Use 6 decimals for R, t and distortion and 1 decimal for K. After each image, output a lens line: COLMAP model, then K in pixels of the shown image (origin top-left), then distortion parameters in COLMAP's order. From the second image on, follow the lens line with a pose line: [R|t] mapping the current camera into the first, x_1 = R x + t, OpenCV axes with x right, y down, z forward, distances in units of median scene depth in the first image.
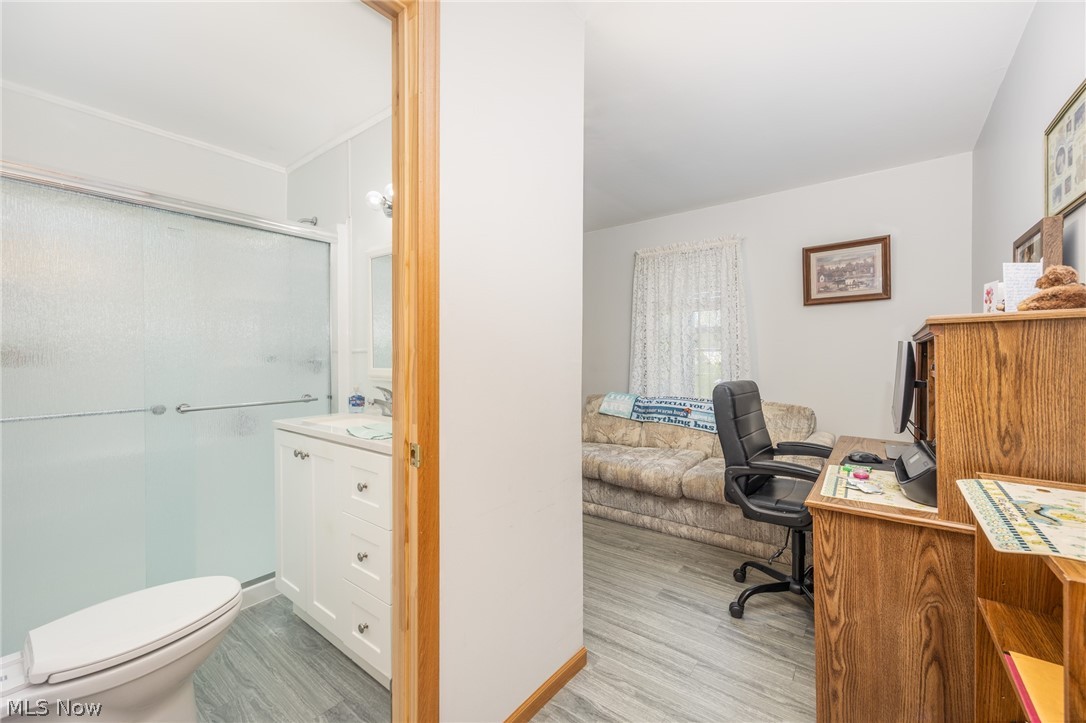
lens RADIAL K [[440.0, 0, 542.6], [0, 440.0, 357.4], [0, 0, 1]] dist [0.008712, -0.000108]
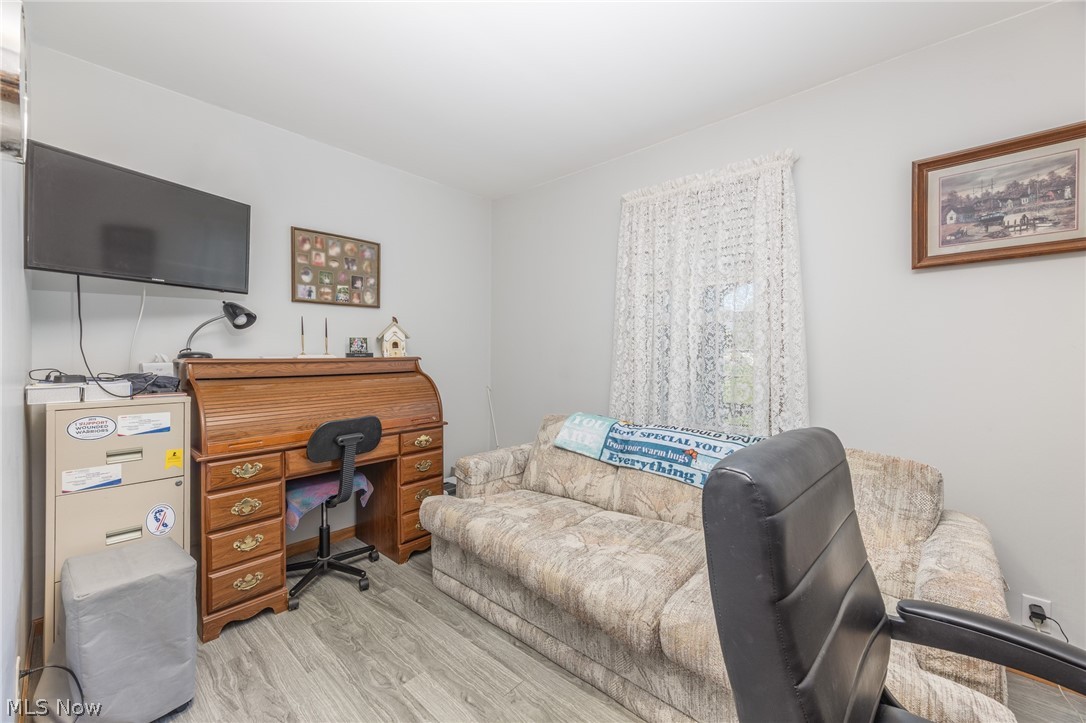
lens RADIAL K [[440.0, 0, 542.6], [0, 440.0, 357.4], [0, 0, 1]] dist [0.008712, -0.000108]
pose [[0.997212, 0.016392, -0.072801, 0.173615], [-0.016379, 0.999866, 0.000773, -0.002196], [0.072803, 0.000422, 0.997346, 0.407158]]
